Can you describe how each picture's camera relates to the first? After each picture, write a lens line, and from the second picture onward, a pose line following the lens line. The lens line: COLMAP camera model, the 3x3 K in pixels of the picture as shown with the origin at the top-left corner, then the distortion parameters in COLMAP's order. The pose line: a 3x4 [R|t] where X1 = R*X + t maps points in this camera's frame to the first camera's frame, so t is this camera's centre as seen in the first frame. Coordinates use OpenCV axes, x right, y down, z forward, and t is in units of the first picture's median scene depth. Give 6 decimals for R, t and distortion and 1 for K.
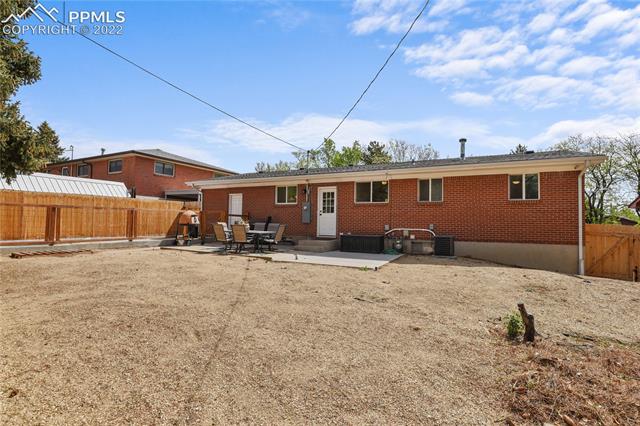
lens RADIAL K [[321.3, 0, 320.0], [0, 321.3, 213.0], [0, 0, 1]] dist [-0.024614, -0.000504]
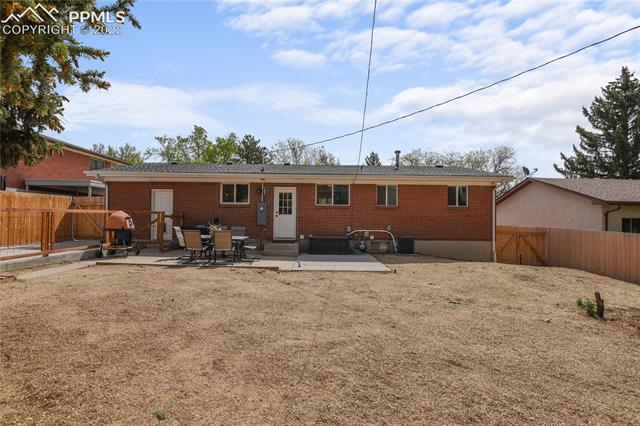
lens RADIAL K [[321.3, 0, 320.0], [0, 321.3, 213.0], [0, 0, 1]] dist [-0.024614, -0.000504]
pose [[0.883442, 0.003343, 0.468528, -0.340020], [-0.013746, 0.999729, 0.018786, -0.024440], [-0.468338, -0.023036, 0.883249, 0.100686]]
